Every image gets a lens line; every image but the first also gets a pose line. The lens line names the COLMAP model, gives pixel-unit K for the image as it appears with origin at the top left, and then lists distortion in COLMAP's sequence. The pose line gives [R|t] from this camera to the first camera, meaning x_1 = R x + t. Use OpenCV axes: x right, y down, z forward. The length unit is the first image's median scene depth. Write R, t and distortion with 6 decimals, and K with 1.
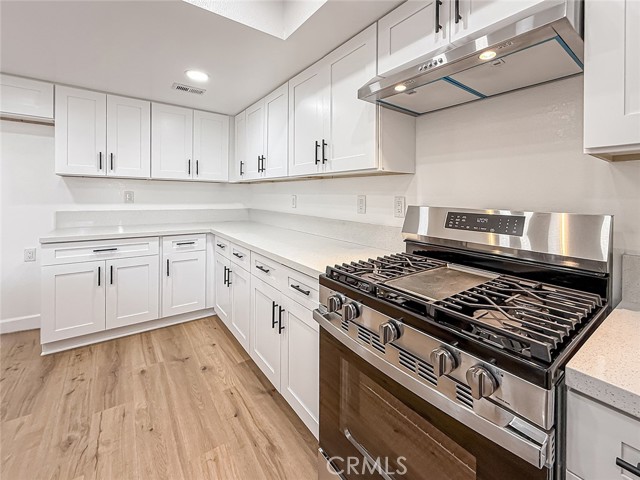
lens RADIAL K [[278.4, 0, 330.1], [0, 278.4, 201.6], [0, 0, 1]] dist [-0.000924, -0.000245]
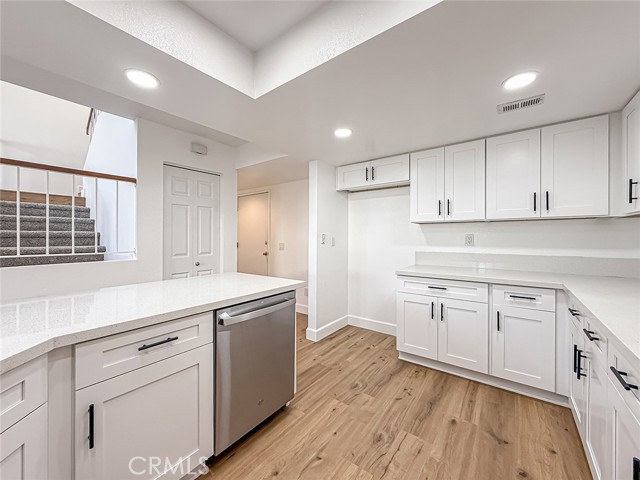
lens RADIAL K [[258.1, 0, 304.9], [0, 258.1, 239.6], [0, 0, 1]] dist [0.000100, -0.000209]
pose [[0.241250, -0.005678, -0.970446, 0.062229], [-0.010509, 0.999909, -0.008463, -0.004452], [0.970406, 0.012240, 0.241168, 0.239547]]
